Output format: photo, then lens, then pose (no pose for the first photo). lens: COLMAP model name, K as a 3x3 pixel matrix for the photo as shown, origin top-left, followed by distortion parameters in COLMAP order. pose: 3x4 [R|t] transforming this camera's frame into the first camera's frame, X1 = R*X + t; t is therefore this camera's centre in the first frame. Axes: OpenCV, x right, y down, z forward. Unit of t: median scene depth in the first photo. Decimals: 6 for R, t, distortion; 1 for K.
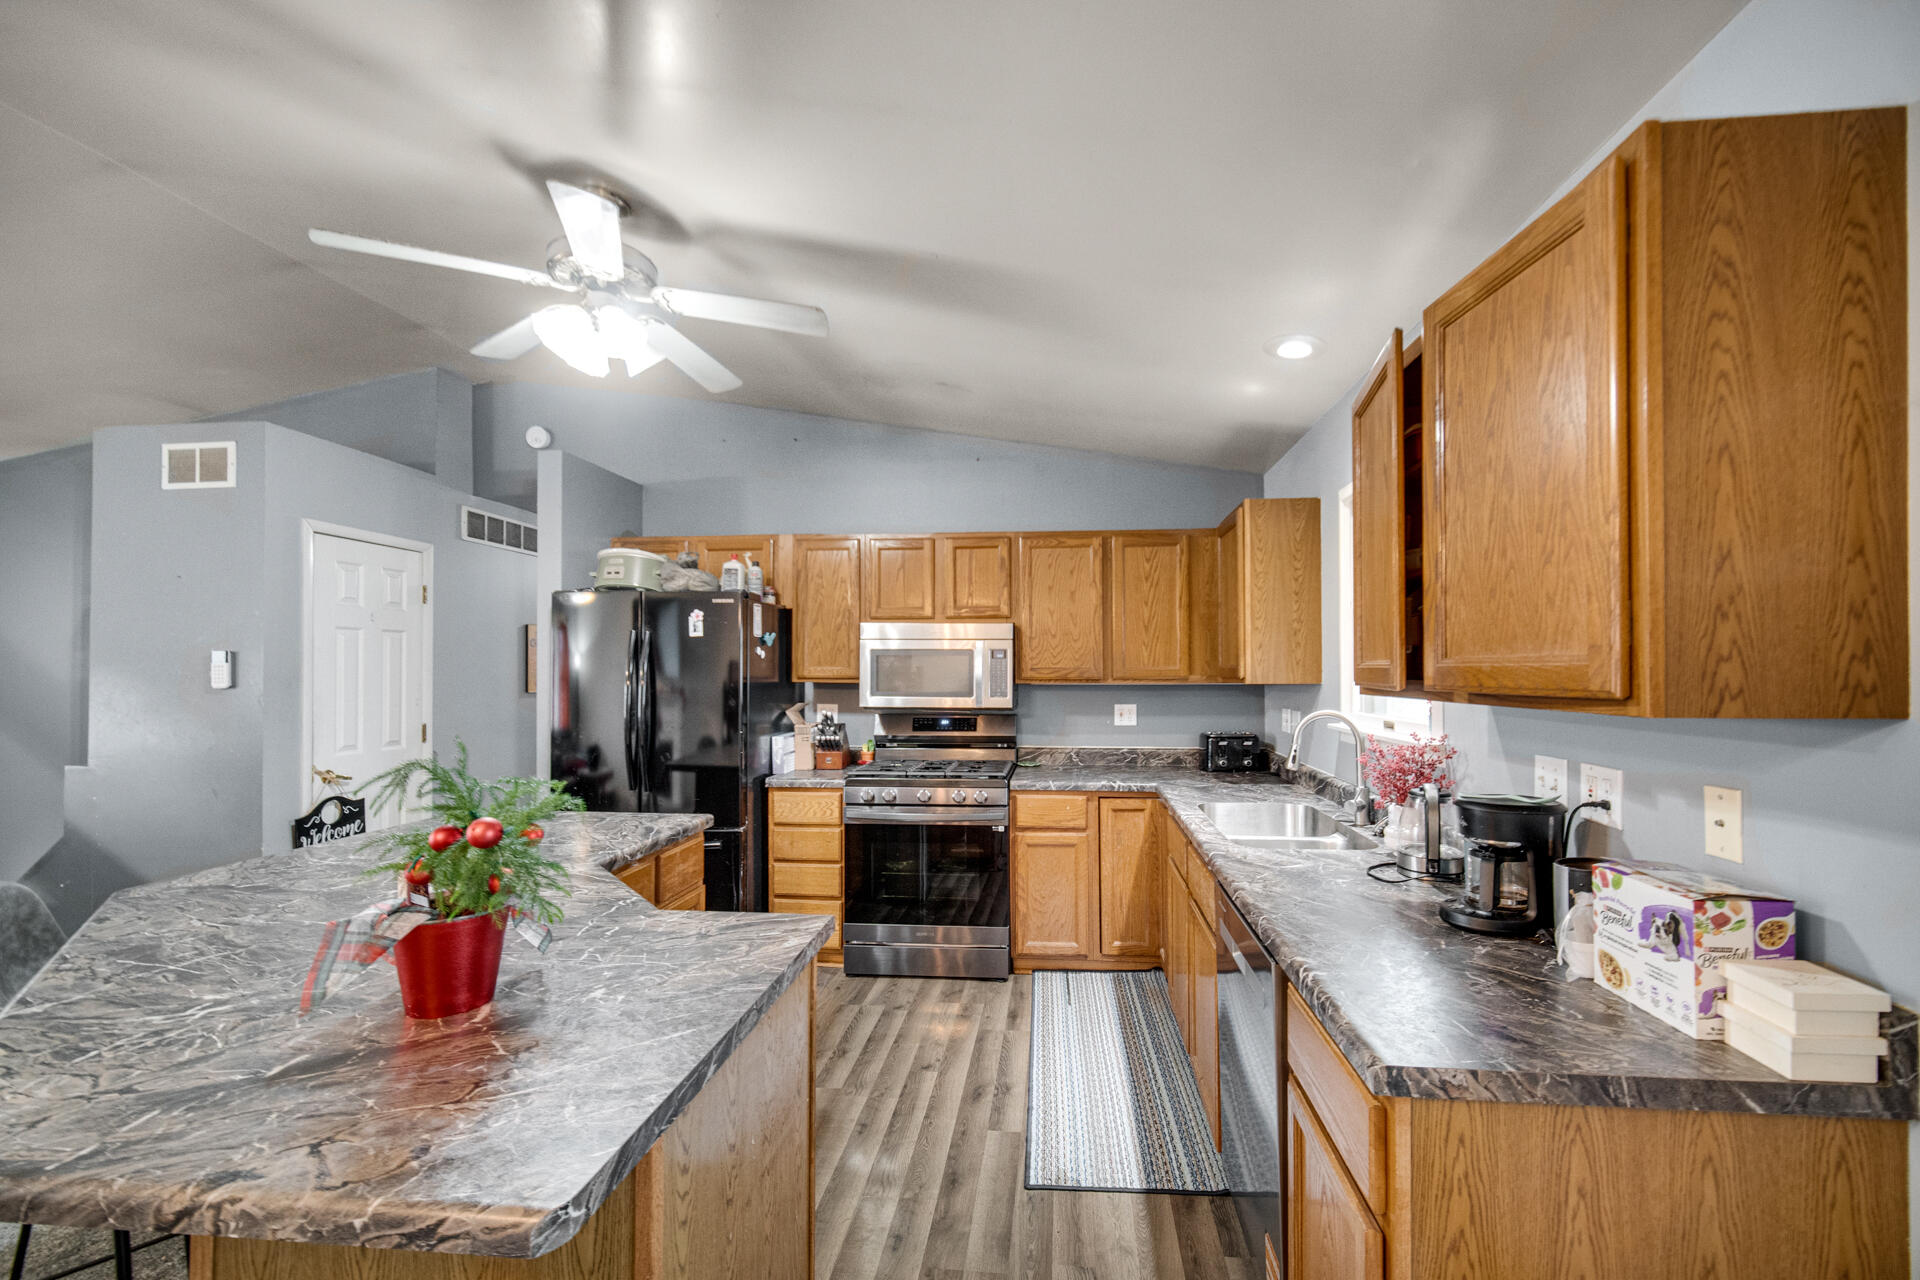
lens RADIAL K [[759.7, 0, 1001.7], [0, 759.7, 667.4], [0, 0, 1]] dist [-0.001305, 0.000043]
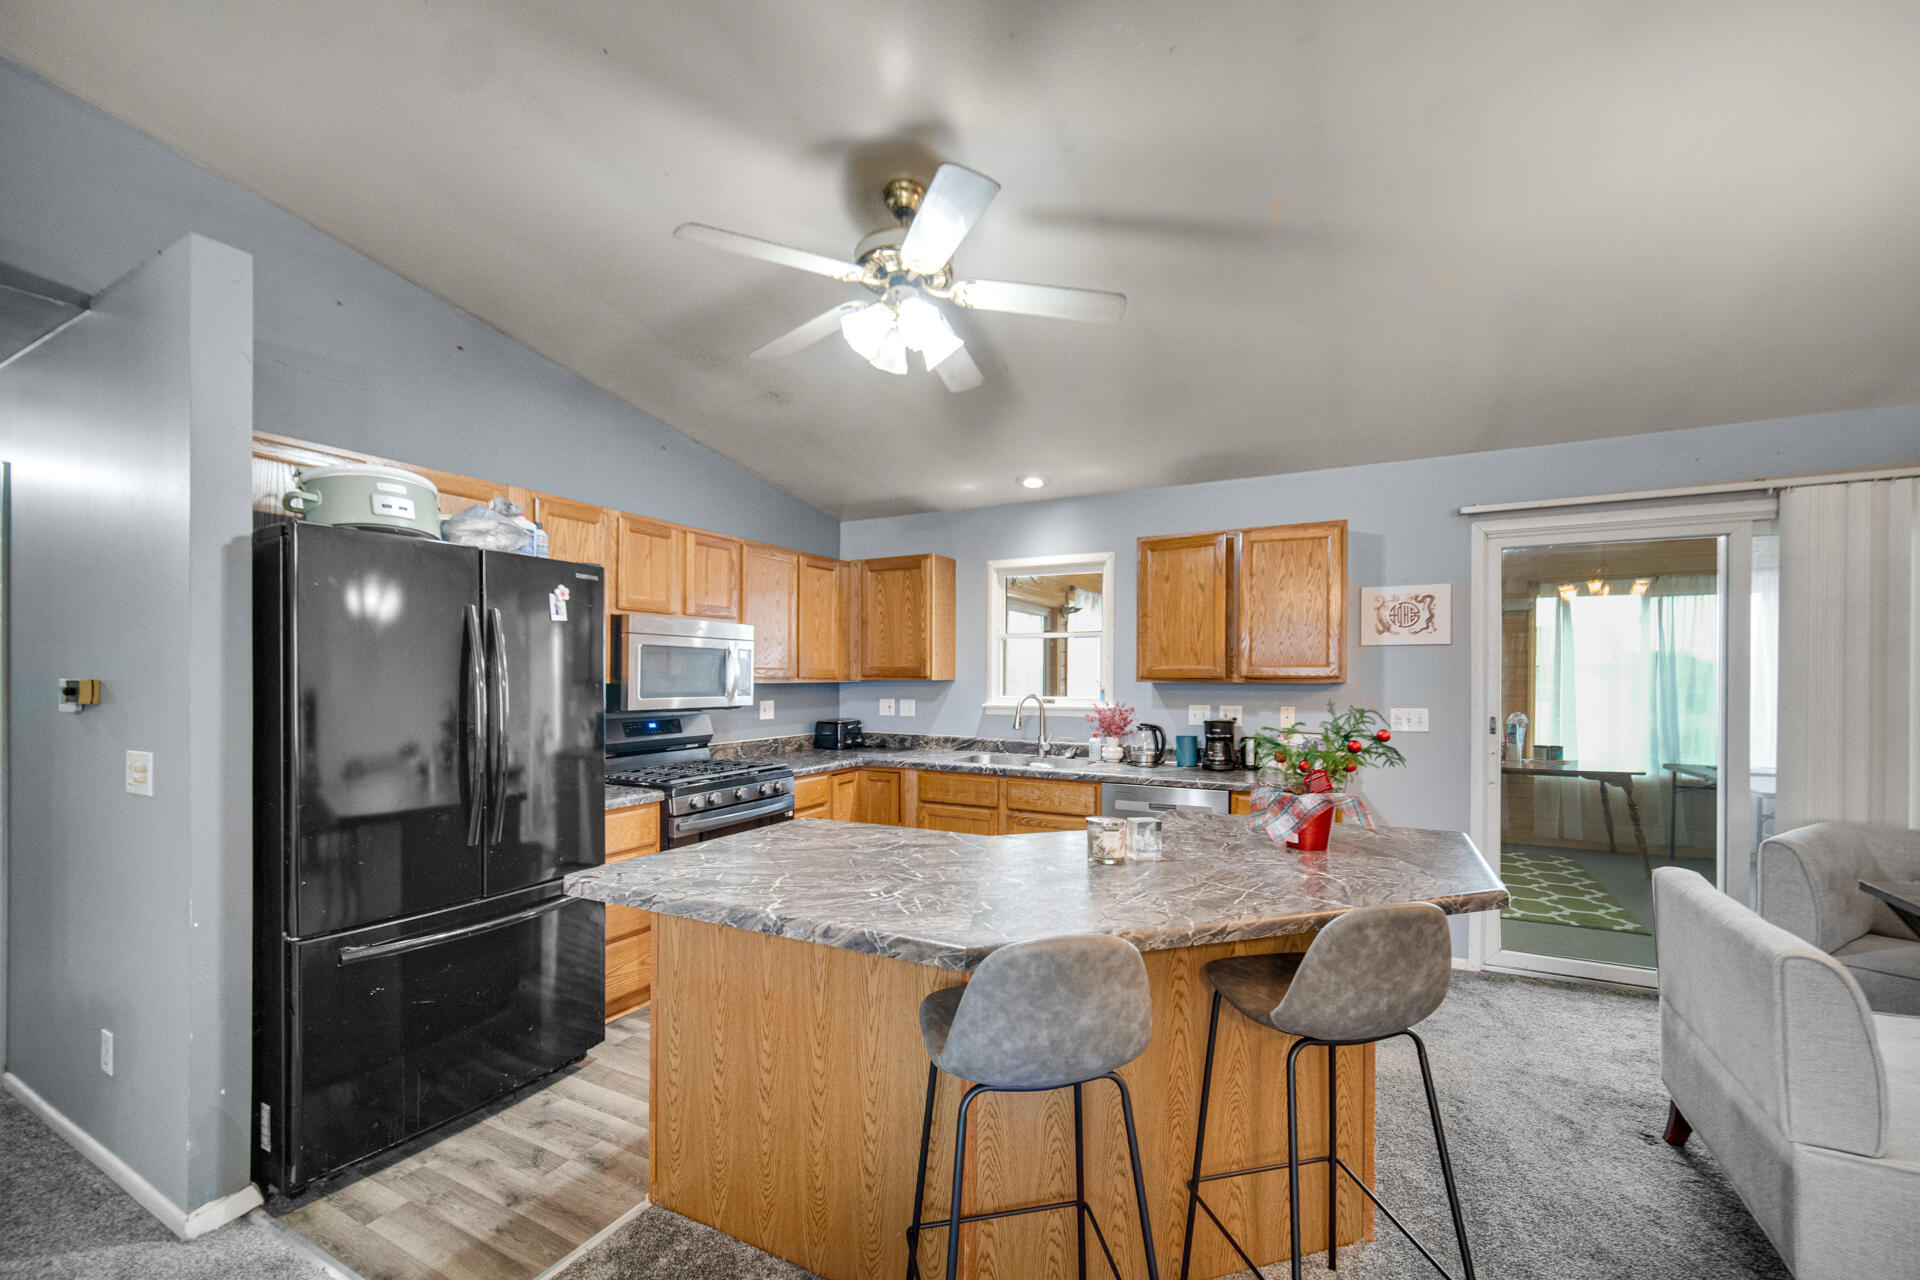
lens RADIAL K [[759.7, 0, 937.9], [0, 759.7, 674.4], [0, 0, 1]] dist [-0.001305, 0.000043]
pose [[0.411347, 0.002750, 0.911475, -0.975449], [-0.005306, 0.999986, -0.000623, 0.010638], [-0.911463, -0.004580, 0.411356, 0.371091]]
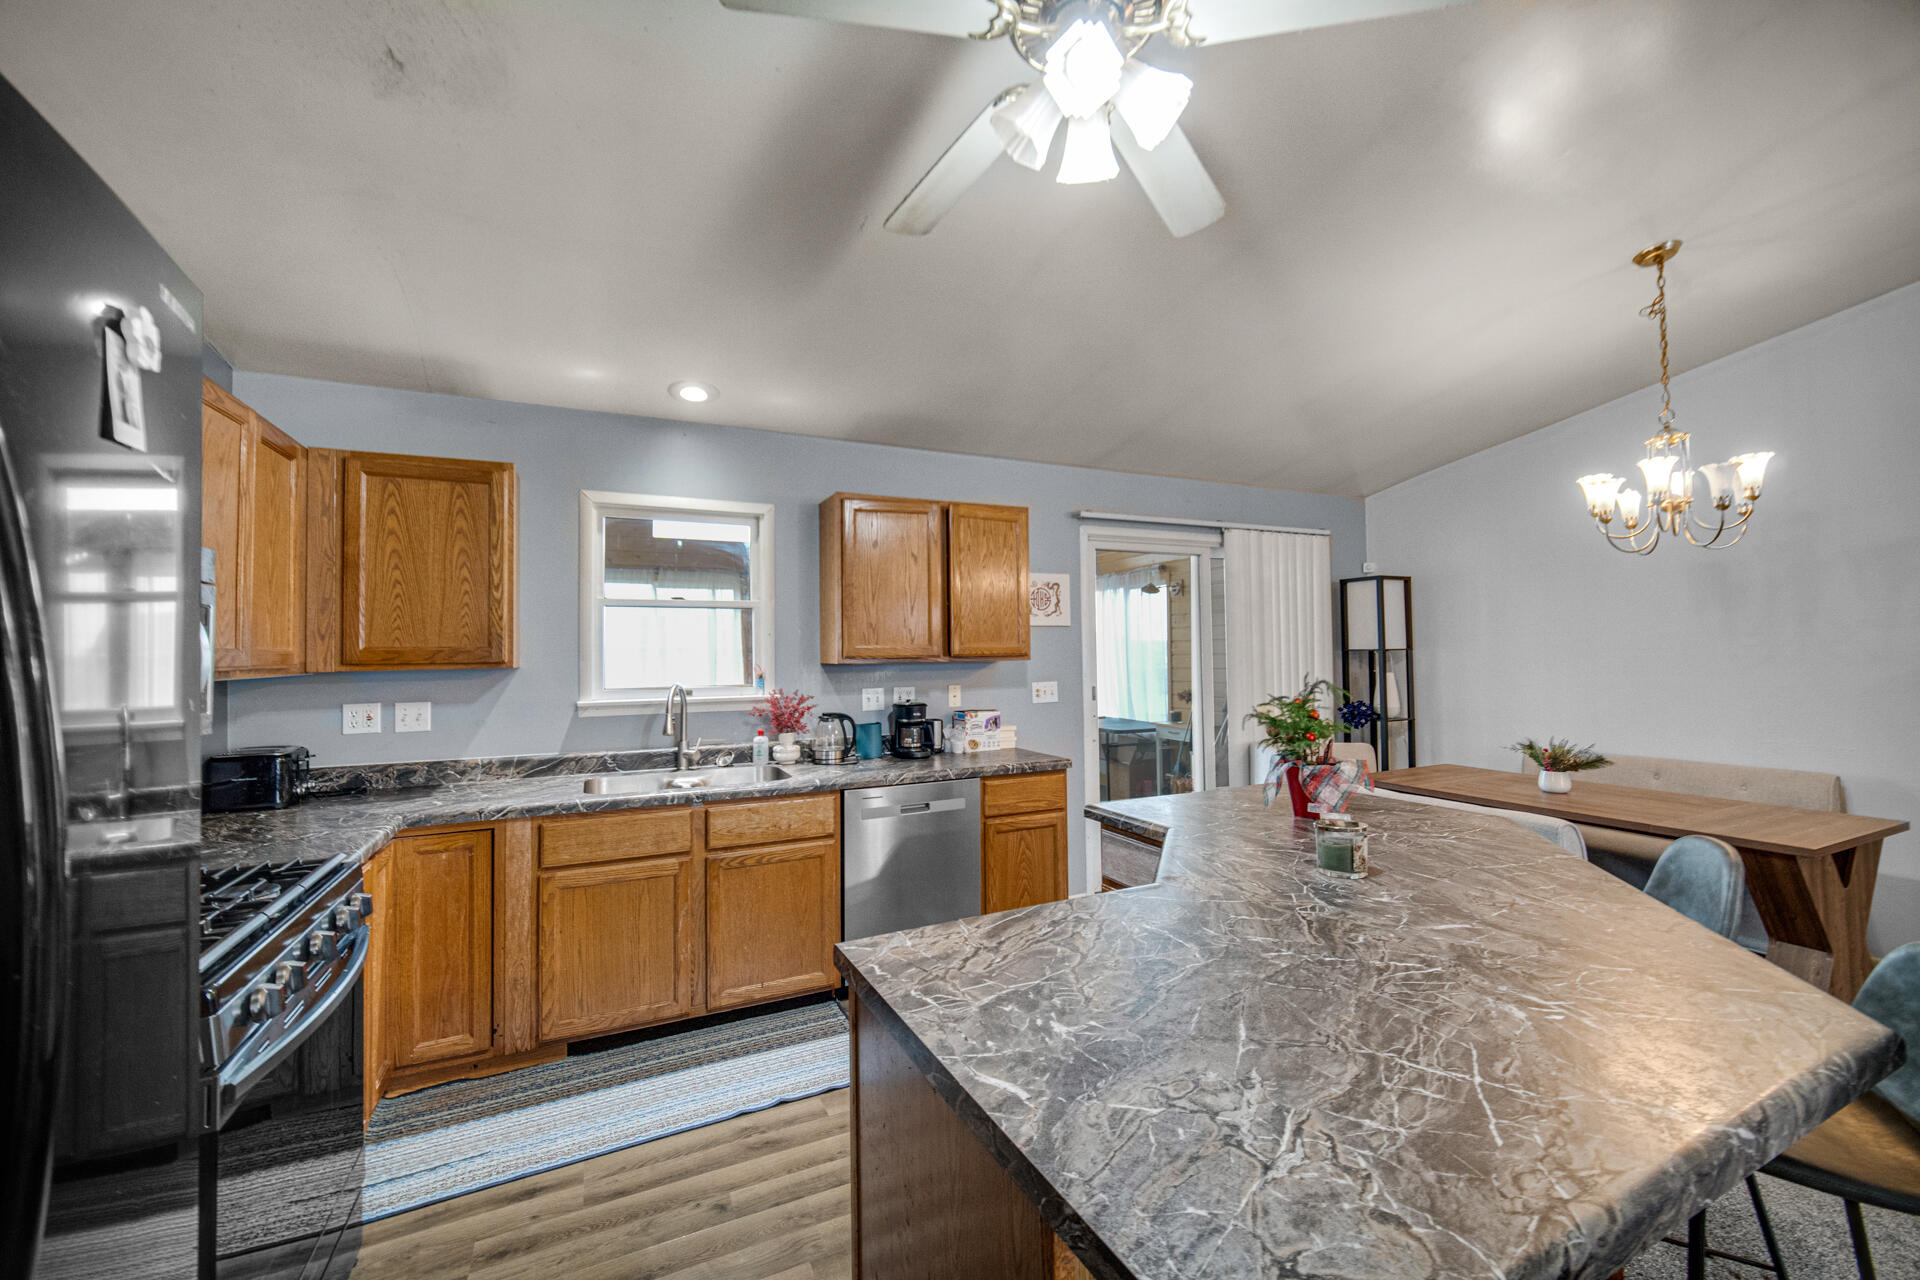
lens RADIAL K [[759.7, 0, 945.9], [0, 759.7, 635.3], [0, 0, 1]] dist [-0.001305, 0.000043]
pose [[-0.489619, 0.026897, 0.871521, -0.689828], [0.009173, 0.999628, -0.025697, 0.009695], [-0.871888, -0.004587, -0.489684, 0.963374]]
